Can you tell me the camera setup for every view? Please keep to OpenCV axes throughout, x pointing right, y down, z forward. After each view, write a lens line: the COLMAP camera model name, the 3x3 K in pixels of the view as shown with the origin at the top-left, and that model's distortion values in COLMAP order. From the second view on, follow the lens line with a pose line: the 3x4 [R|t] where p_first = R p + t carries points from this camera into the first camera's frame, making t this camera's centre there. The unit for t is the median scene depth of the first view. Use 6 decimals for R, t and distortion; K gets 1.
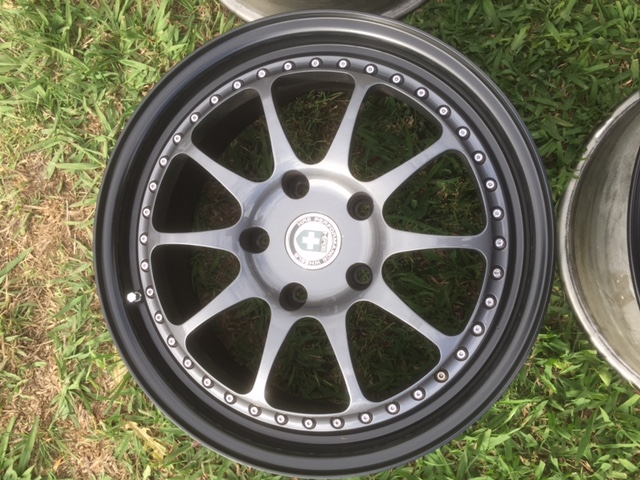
lens RADIAL K [[551.9, 0, 320.0], [0, 551.9, 240.0], [0, 0, 1]] dist [0.085739, -0.132006]
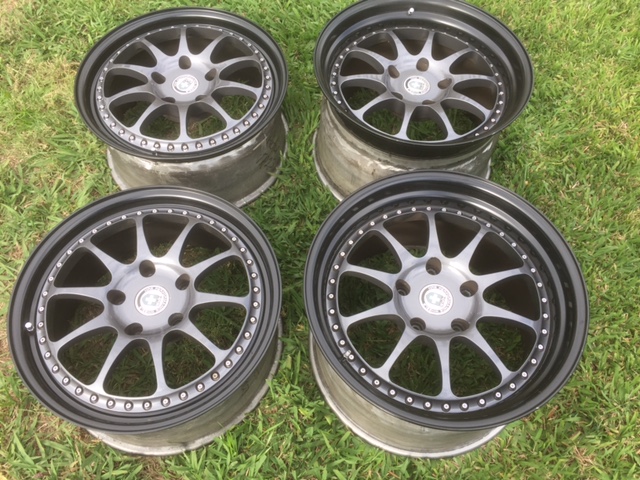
lens RADIAL K [[551.9, 0, 320.0], [0, 551.9, 240.0], [0, 0, 1]] dist [0.085739, -0.132006]
pose [[0.977725, 0.124216, 0.169188, 0.182562], [-0.034977, 0.891229, -0.452202, 0.600052], [-0.206956, 0.436212, 0.875722, -0.703847]]
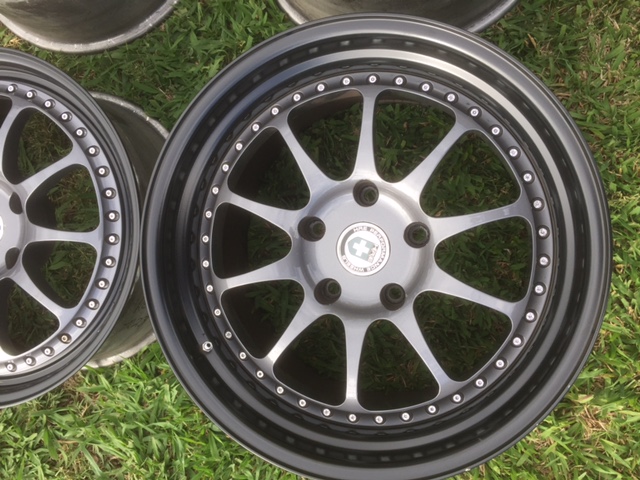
lens RADIAL K [[551.9, 0, 320.0], [0, 551.9, 240.0], [0, 0, 1]] dist [0.085739, -0.132006]
pose [[0.997953, 0.063805, -0.004249, 0.760561], [-0.063494, 0.996596, 0.052582, -0.085482], [0.007589, -0.052204, 0.998608, -0.269023]]
